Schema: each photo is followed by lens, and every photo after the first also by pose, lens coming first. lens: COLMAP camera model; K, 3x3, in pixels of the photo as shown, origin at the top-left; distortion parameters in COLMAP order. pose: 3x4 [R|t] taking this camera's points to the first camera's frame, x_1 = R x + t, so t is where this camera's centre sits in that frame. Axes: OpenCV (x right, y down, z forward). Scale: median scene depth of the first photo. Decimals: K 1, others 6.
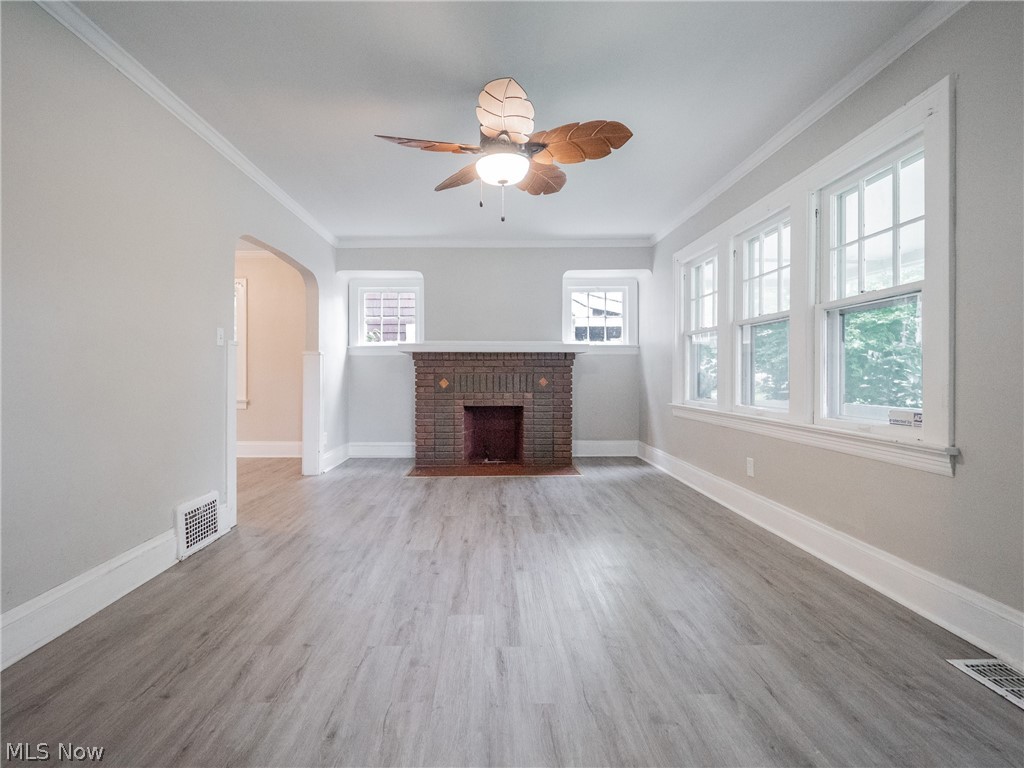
lens RADIAL K [[455.6, 0, 490.5], [0, 455.6, 372.1], [0, 0, 1]] dist [0.024157, -0.020947]
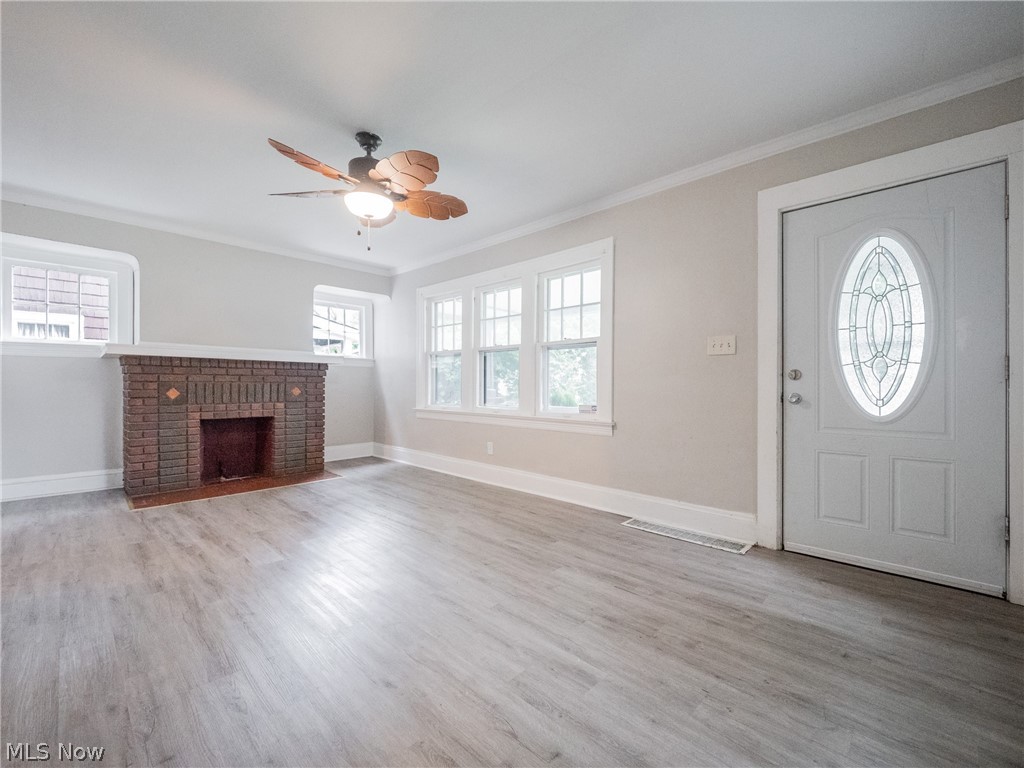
lens RADIAL K [[435.4, 0, 504.7], [0, 435.4, 381.5], [0, 0, 1]] dist [-0.002838, -0.000931]
pose [[0.699837, 0.010795, 0.714221, -0.402981], [-0.009437, 0.999938, -0.005866, 0.001058], [-0.714240, -0.002635, 0.699896, -0.005438]]
